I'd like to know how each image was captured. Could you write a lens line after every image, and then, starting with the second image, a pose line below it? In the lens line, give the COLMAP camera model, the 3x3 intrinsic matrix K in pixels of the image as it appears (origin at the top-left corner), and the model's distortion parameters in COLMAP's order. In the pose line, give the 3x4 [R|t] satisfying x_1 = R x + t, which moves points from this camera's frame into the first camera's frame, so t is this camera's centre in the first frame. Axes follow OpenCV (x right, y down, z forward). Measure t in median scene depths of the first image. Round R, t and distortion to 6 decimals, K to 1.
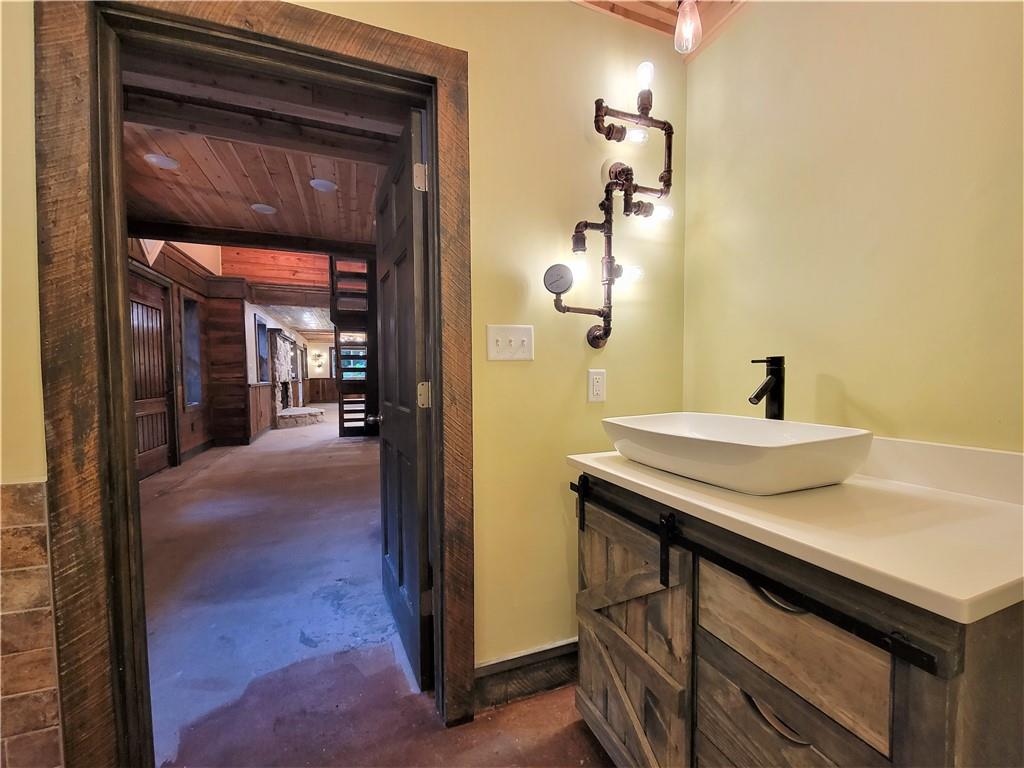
lens RADIAL K [[416.5, 0, 514.1], [0, 416.5, 389.4], [0, 0, 1]] dist [-0.000387, -0.001643]
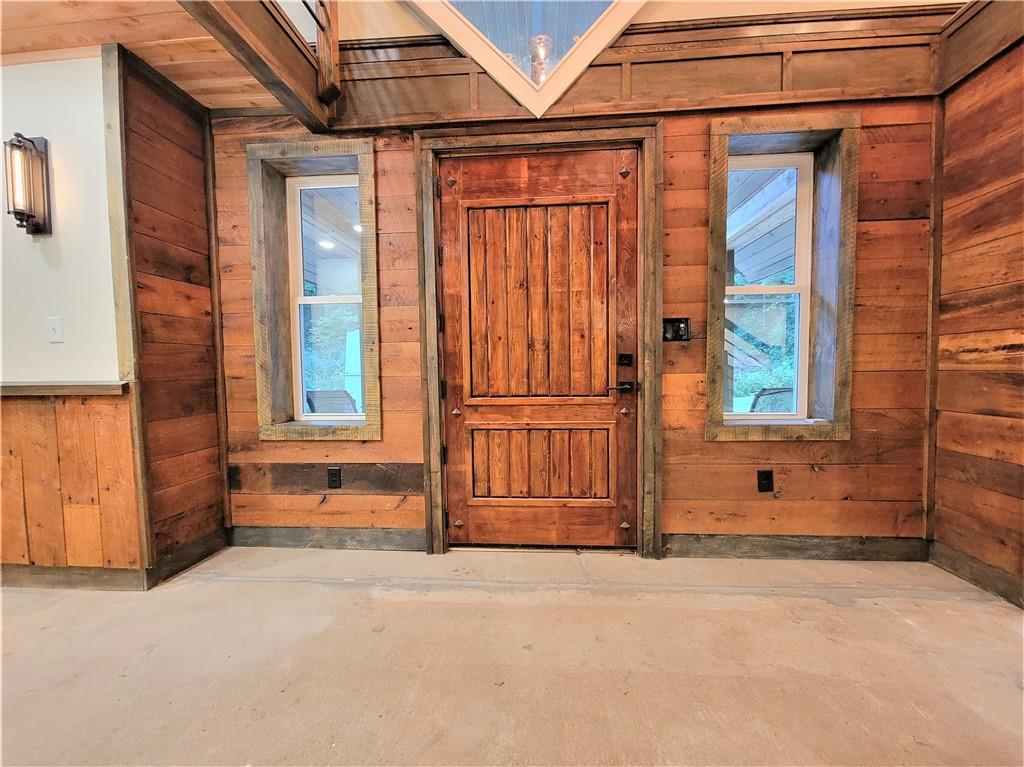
lens RADIAL K [[416.5, 0, 514.1], [0, 416.5, 388.7], [0, 0, 1]] dist [-0.000387, -0.001643]
pose [[-0.432408, 0.064160, -0.899392, -0.290916], [-0.016583, 0.996731, 0.079077, -0.018092], [0.901525, 0.049108, -0.429931, 0.835153]]
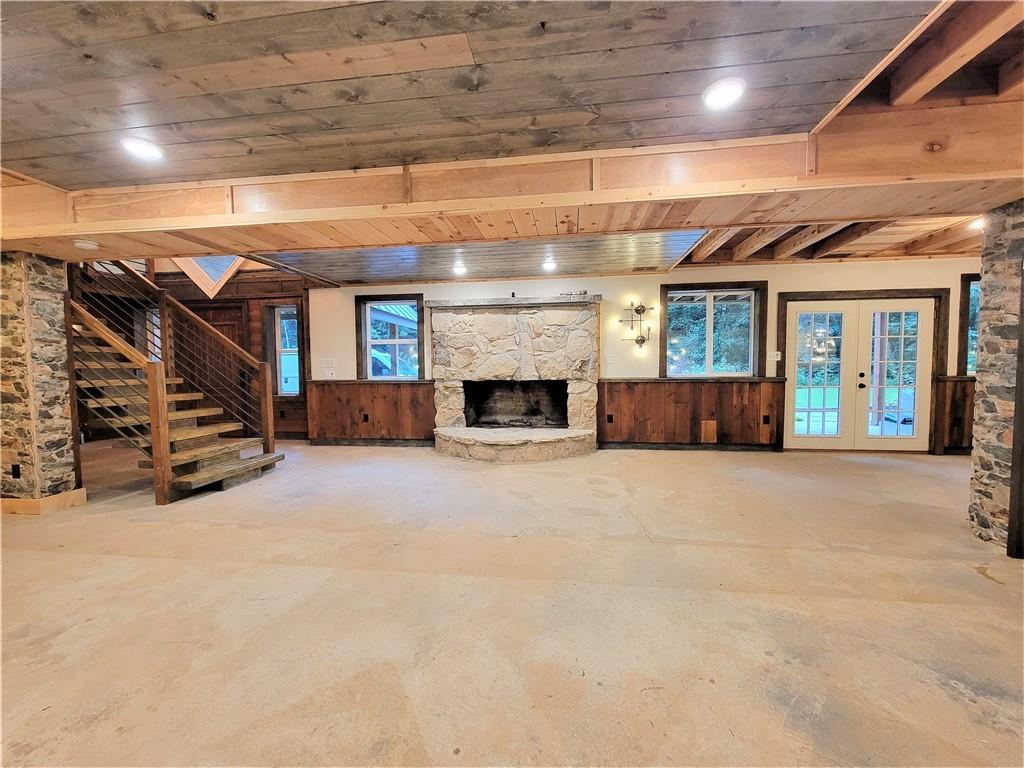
lens RADIAL K [[416.5, 0, 512.5], [0, 416.5, 388.0], [0, 0, 1]] dist [-0.000387, -0.001643]
pose [[-0.479464, 0.057817, -0.875655, -0.067490], [-0.018461, 0.996942, 0.075934, -0.069454], [0.877367, 0.052573, -0.476930, 1.762488]]
